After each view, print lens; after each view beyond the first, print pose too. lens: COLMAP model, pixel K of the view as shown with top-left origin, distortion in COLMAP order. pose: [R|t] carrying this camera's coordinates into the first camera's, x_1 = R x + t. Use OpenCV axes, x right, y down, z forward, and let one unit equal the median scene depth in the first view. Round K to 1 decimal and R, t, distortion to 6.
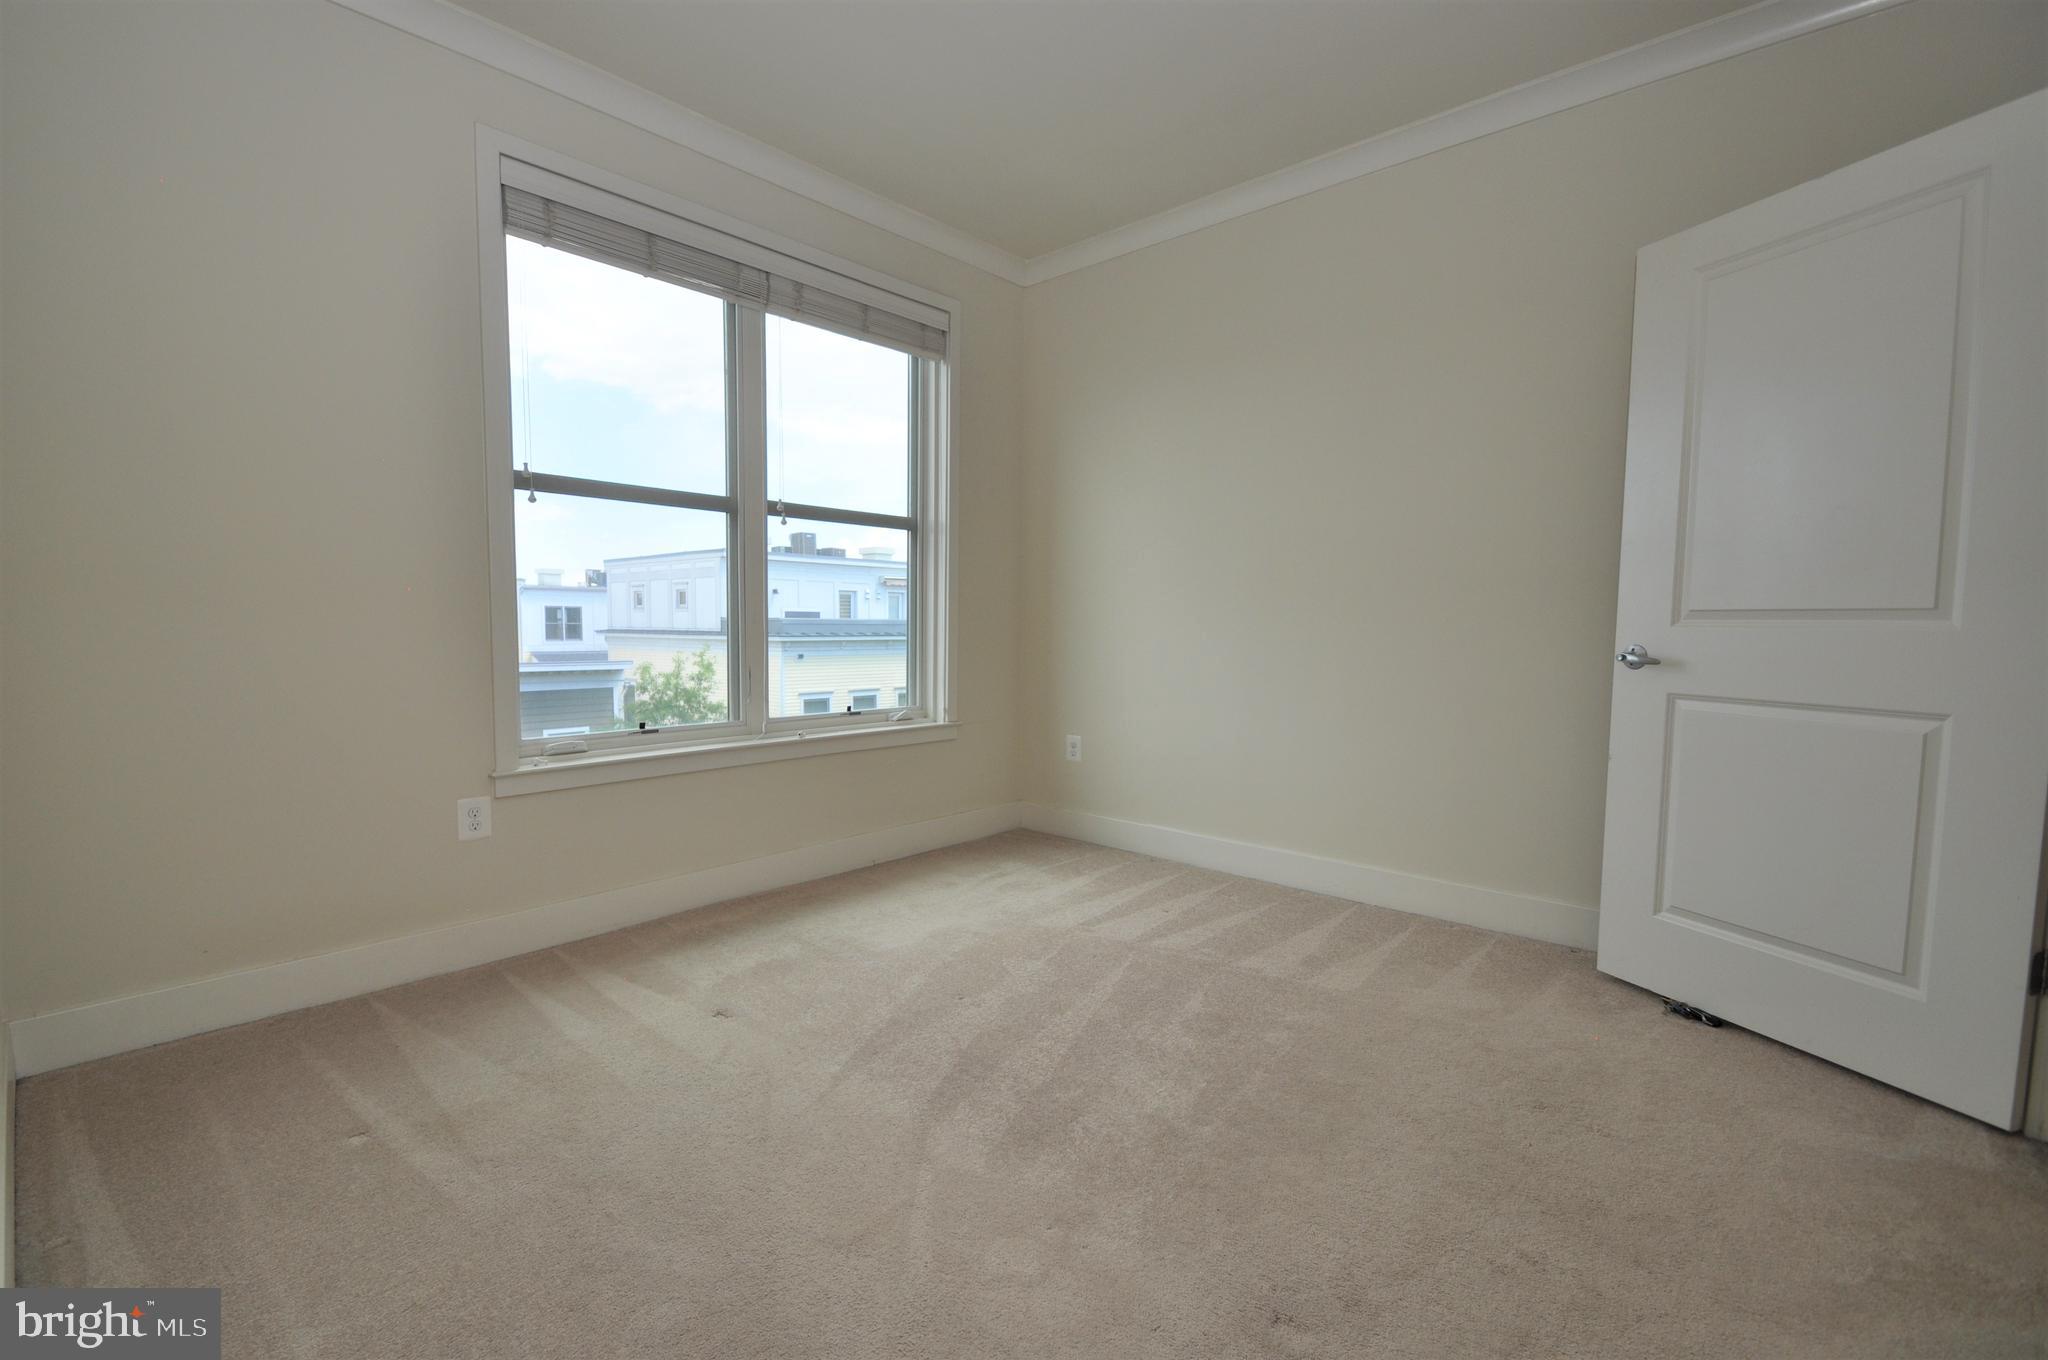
lens RADIAL K [[903.9, 0, 1000.4], [0, 903.9, 688.6], [0, 0, 1]] dist [0.006207, -0.000183]
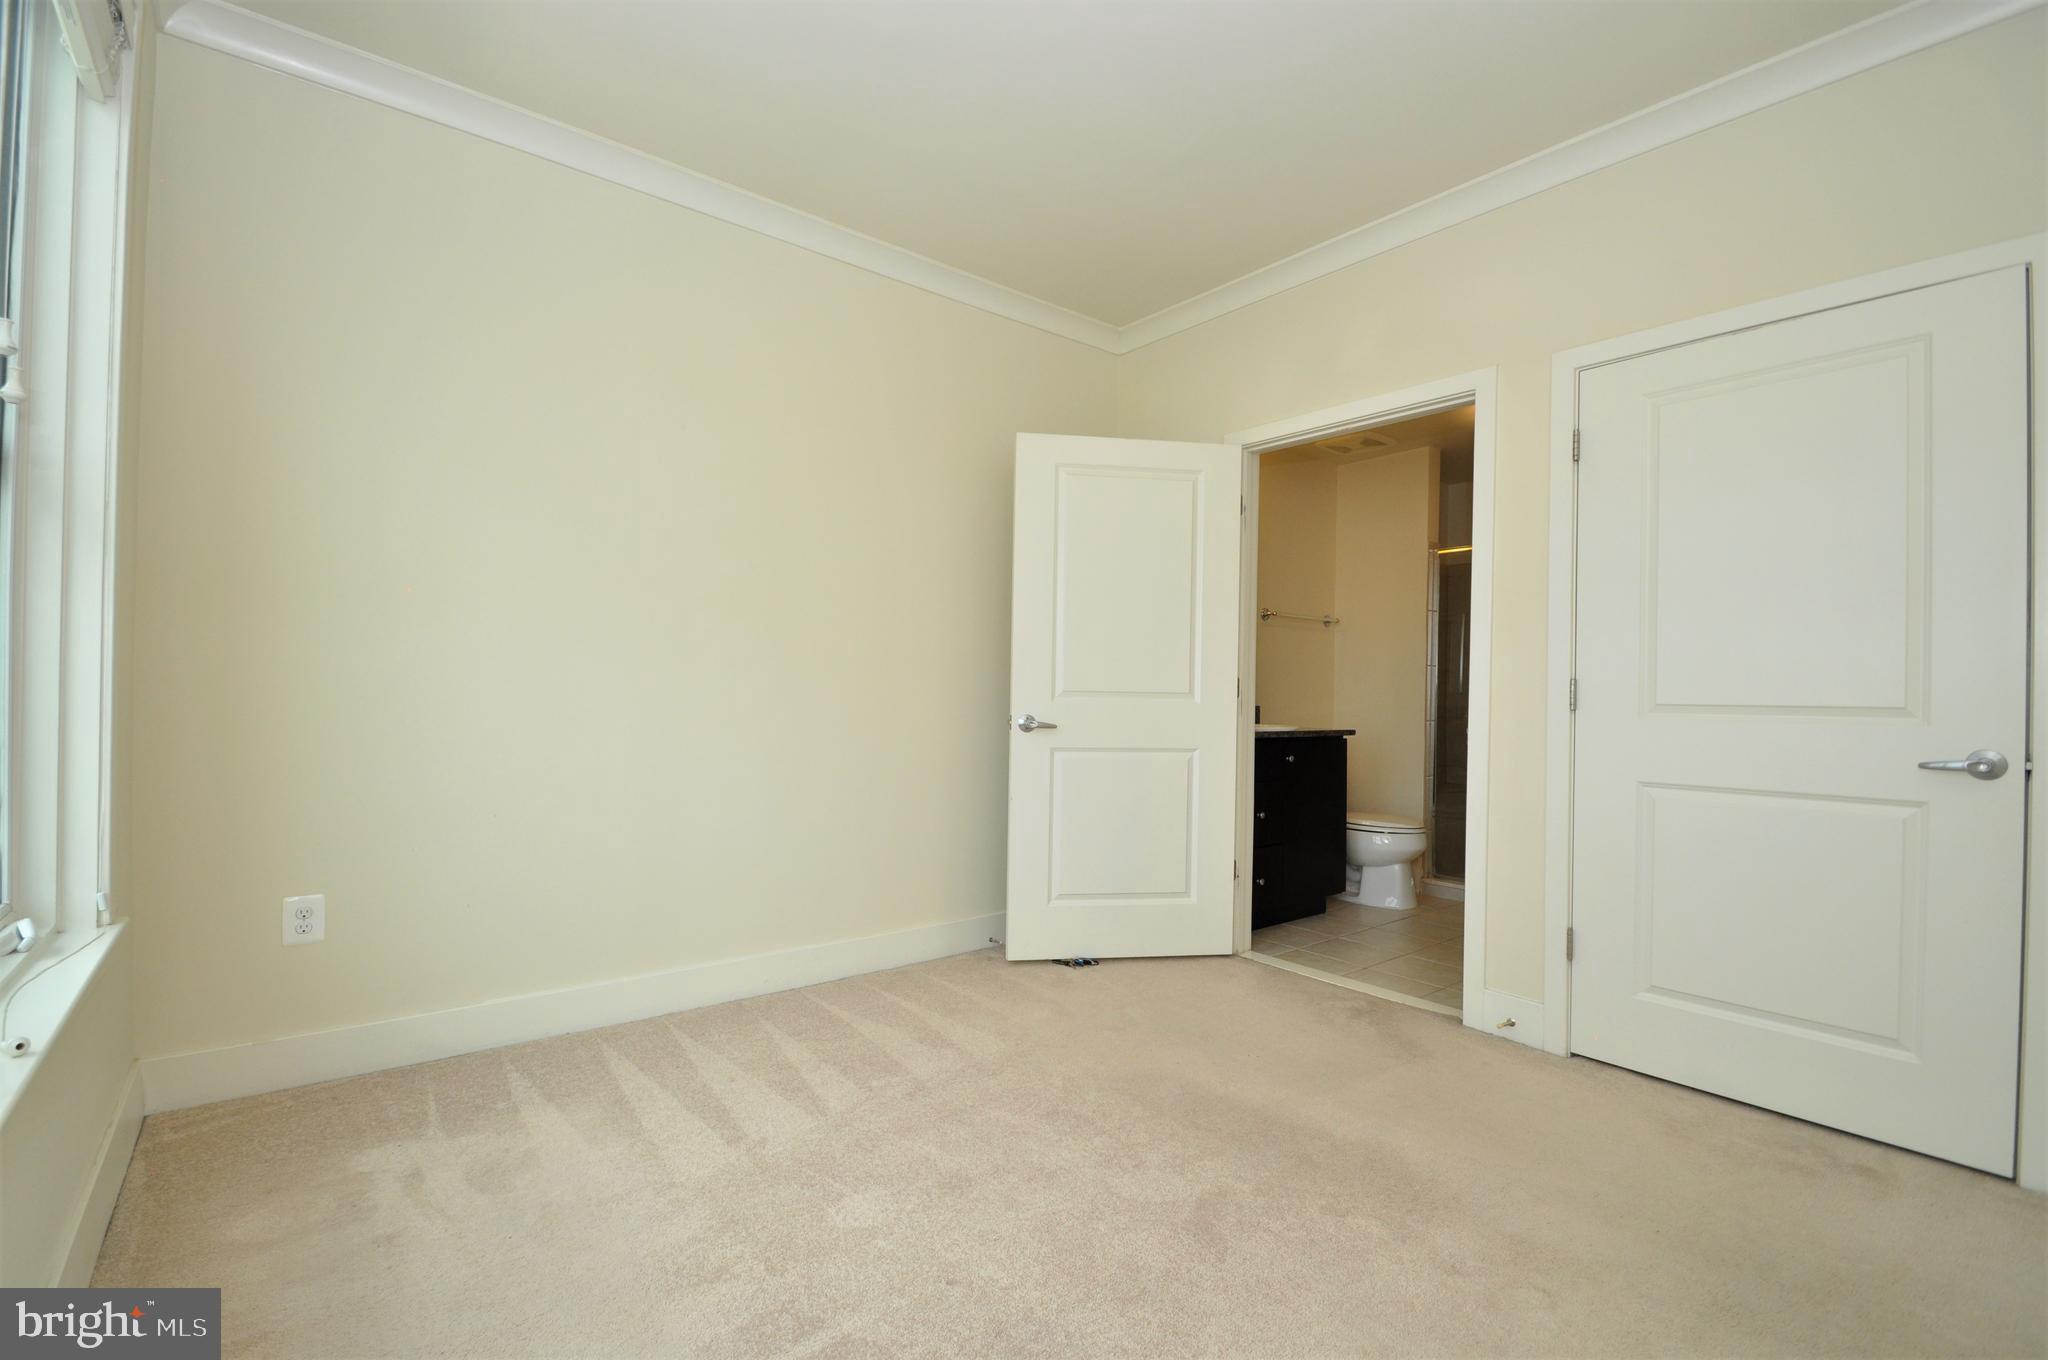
lens RADIAL K [[903.9, 0, 1000.4], [0, 903.9, 688.6], [0, 0, 1]] dist [0.006207, -0.000183]
pose [[0.150201, 0.000802, 0.988655, -0.587596], [0.053773, 0.998513, -0.008979, -0.067590], [-0.987192, 0.054512, 0.149935, 0.722118]]
